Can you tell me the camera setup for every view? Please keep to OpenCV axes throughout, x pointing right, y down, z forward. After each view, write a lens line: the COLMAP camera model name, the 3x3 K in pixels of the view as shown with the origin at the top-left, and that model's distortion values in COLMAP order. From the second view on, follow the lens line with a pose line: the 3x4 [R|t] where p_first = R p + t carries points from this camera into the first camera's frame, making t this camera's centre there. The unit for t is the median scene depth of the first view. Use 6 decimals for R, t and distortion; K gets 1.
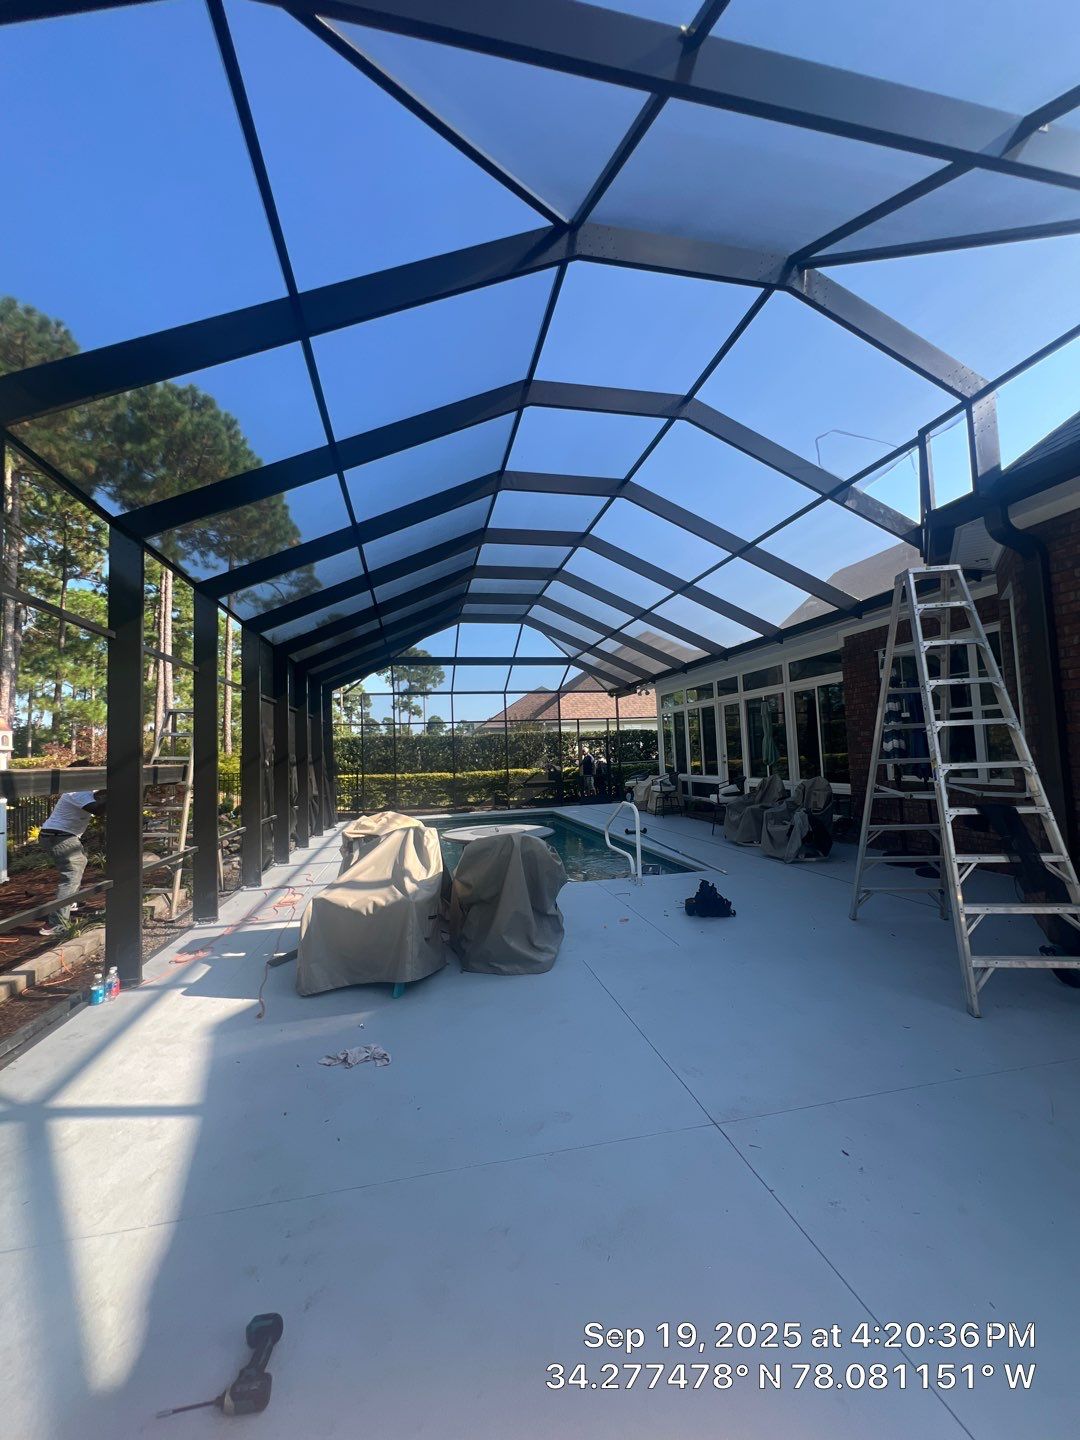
lens RADIAL K [[570.3, 0, 543.9], [0, 570.3, 718.1], [0, 0, 1]] dist [0.001569, -0.000109]
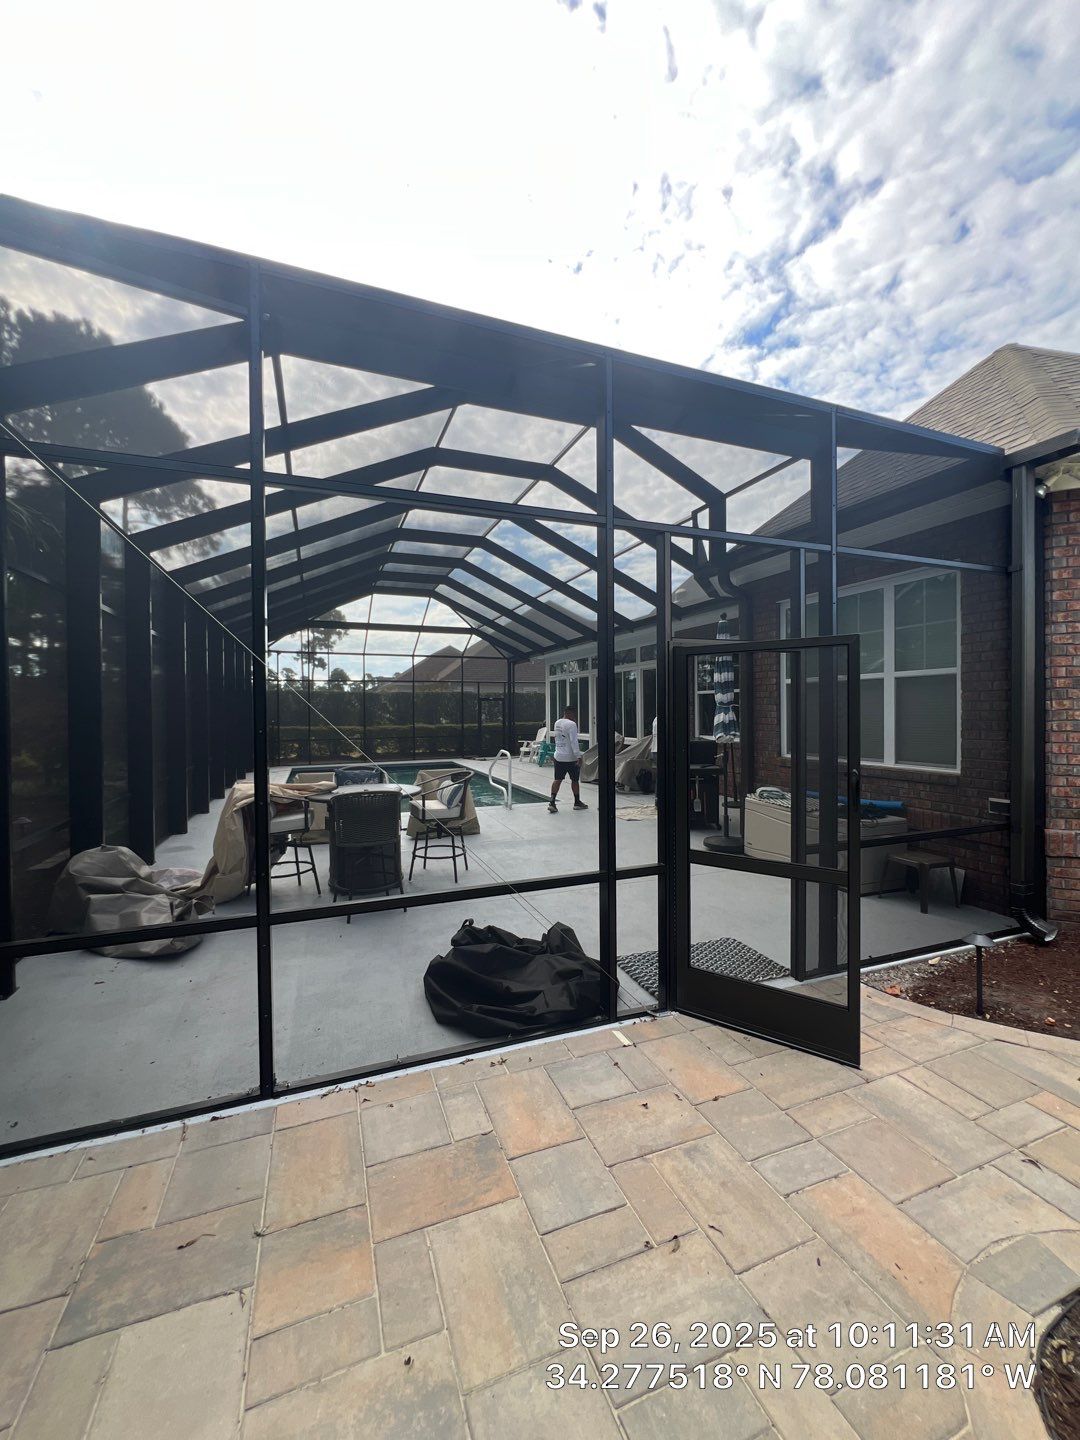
lens RADIAL K [[570.3, 0, 543.9], [0, 570.3, 718.1], [0, 0, 1]] dist [0.001569, -0.000109]
pose [[0.986480, 0.035334, 0.160027, 0.014897], [-0.046634, 0.996635, 0.067413, -0.011807], [-0.157107, -0.073964, 0.984808, -0.189861]]
